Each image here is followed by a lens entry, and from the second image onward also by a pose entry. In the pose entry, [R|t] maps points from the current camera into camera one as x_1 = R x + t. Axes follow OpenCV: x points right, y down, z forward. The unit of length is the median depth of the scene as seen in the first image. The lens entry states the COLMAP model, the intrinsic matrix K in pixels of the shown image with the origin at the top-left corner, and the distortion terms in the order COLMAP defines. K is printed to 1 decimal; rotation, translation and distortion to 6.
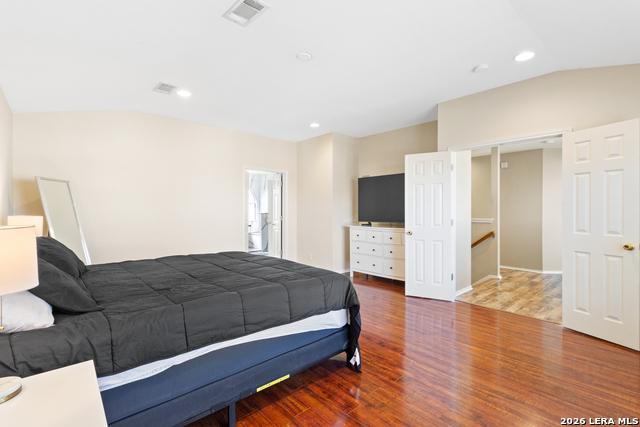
lens RADIAL K [[298.2, 0, 324.5], [0, 298.2, 214.3], [0, 0, 1]] dist [0.002620, 0.000133]
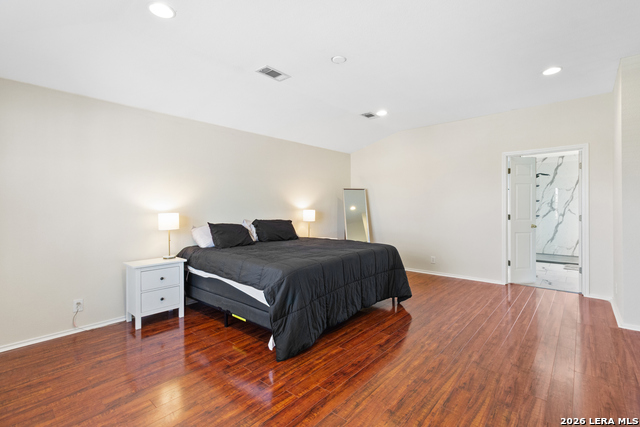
lens RADIAL K [[298.2, 0, 335.3], [0, 298.2, 211.2], [0, 0, 1]] dist [0.002620, 0.000133]
pose [[0.116471, 0.005106, -0.993181, 1.271076], [0.000609, 0.999986, 0.005213, -0.003337], [0.993194, -0.001212, 0.116467, 1.160617]]
